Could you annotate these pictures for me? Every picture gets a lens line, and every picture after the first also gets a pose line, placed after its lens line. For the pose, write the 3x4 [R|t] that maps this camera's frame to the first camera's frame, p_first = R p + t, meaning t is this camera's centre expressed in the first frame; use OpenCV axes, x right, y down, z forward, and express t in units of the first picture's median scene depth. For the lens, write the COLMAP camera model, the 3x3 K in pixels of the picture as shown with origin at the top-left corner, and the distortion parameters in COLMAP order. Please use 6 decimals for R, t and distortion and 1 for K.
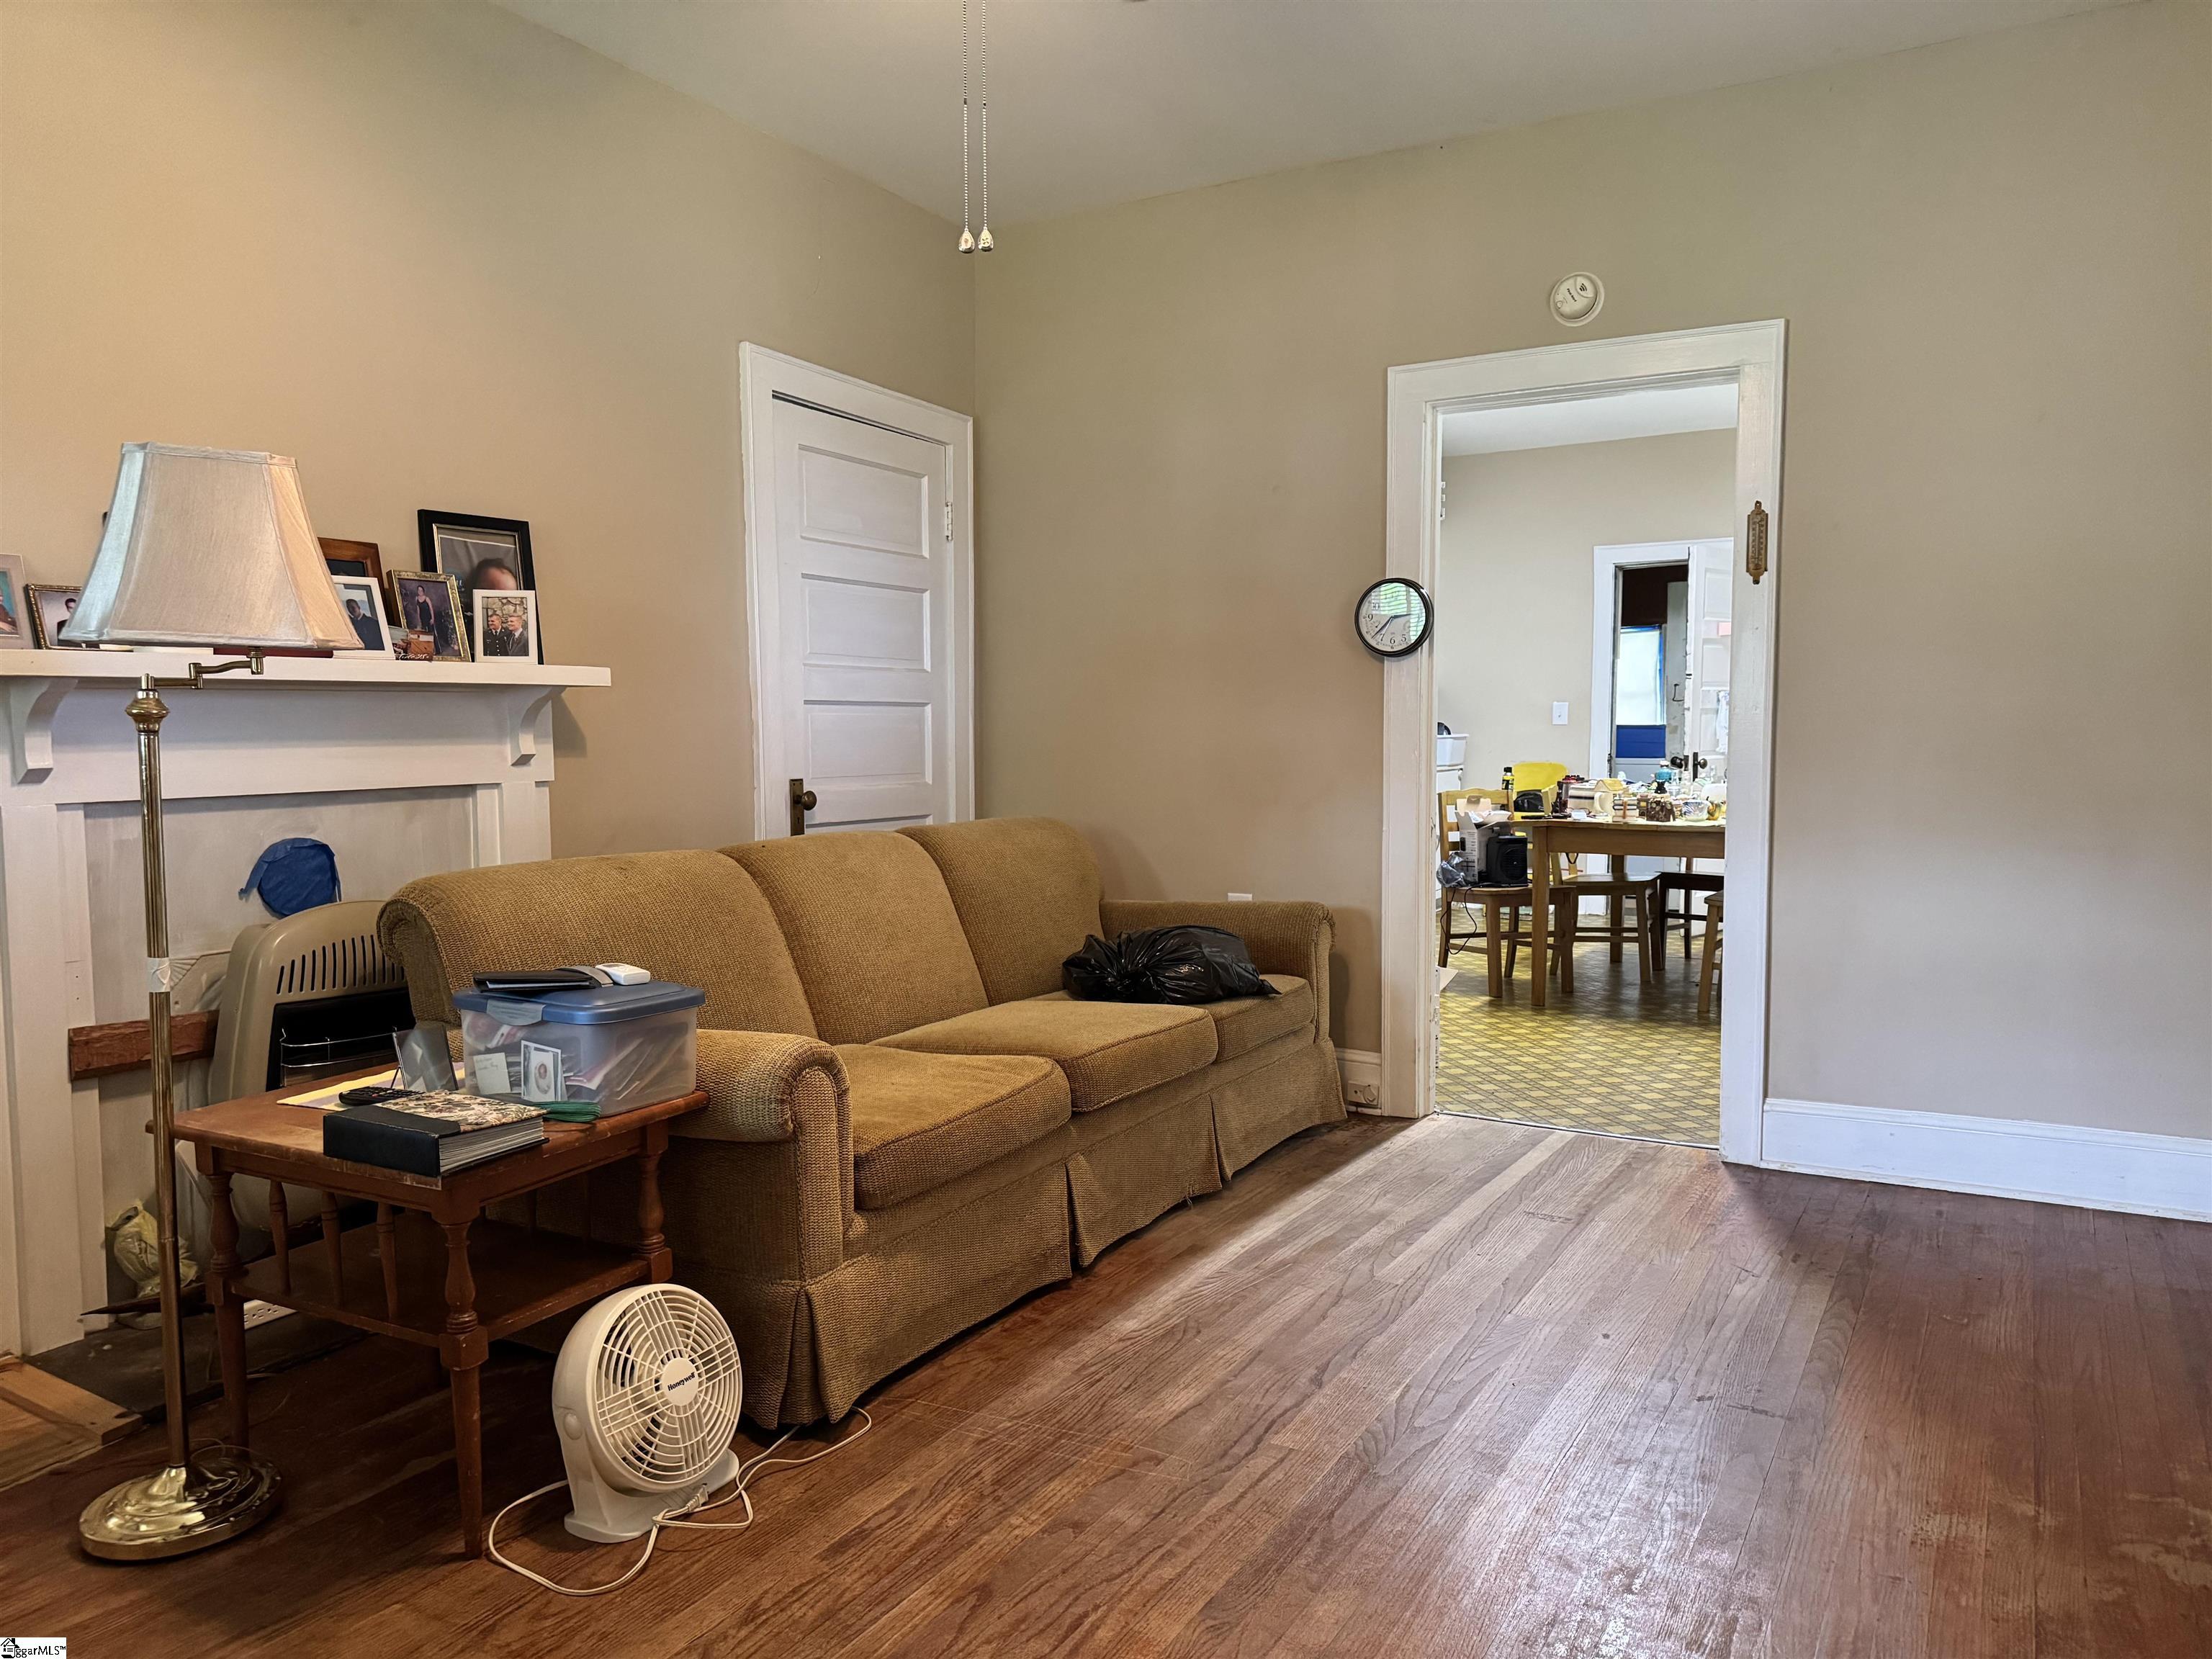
lens RADIAL K [[1550.6, 0, 1110.6], [0, 1550.6, 830.2], [0, 0, 1]] dist [0.045276, -0.022248]
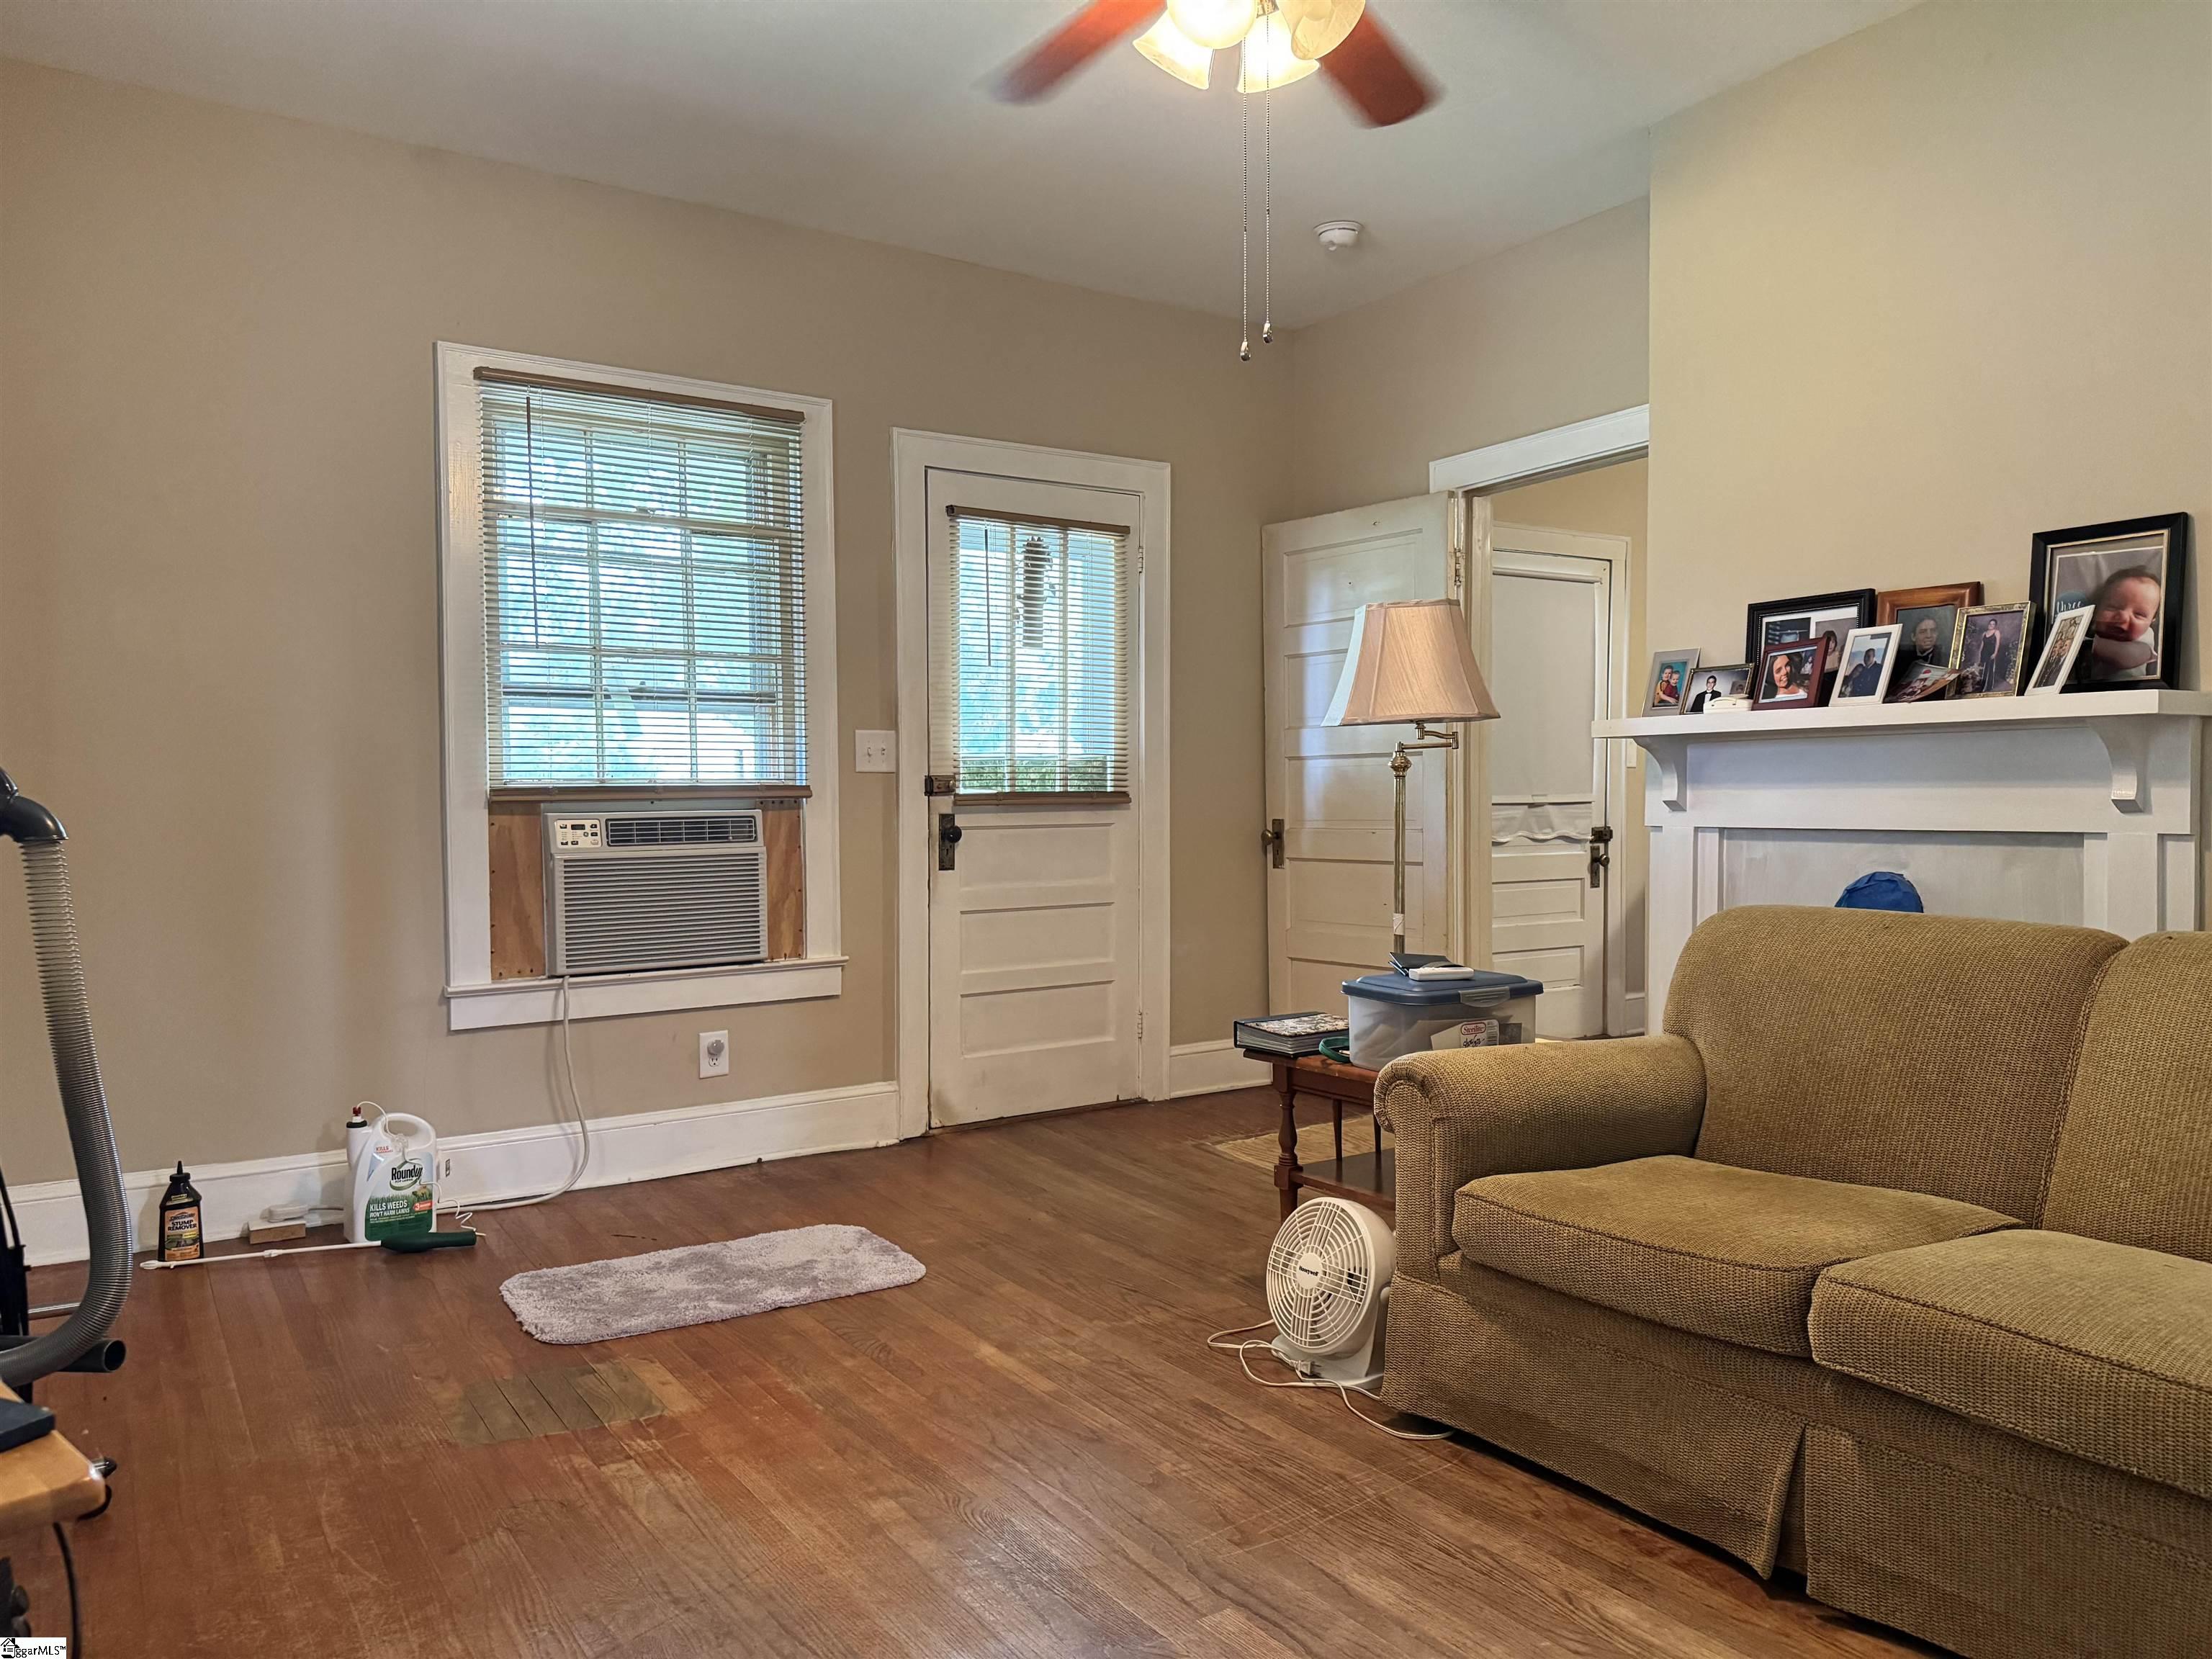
lens RADIAL K [[1550.6, 0, 1110.6], [0, 1550.6, 824.2], [0, 0, 1]] dist [0.045276, -0.022248]
pose [[-0.426153, 0.032210, -0.904077, 0.769925], [-0.051621, 0.996872, 0.059848, -0.073133], [0.903177, 0.072173, -0.423158, 1.097700]]
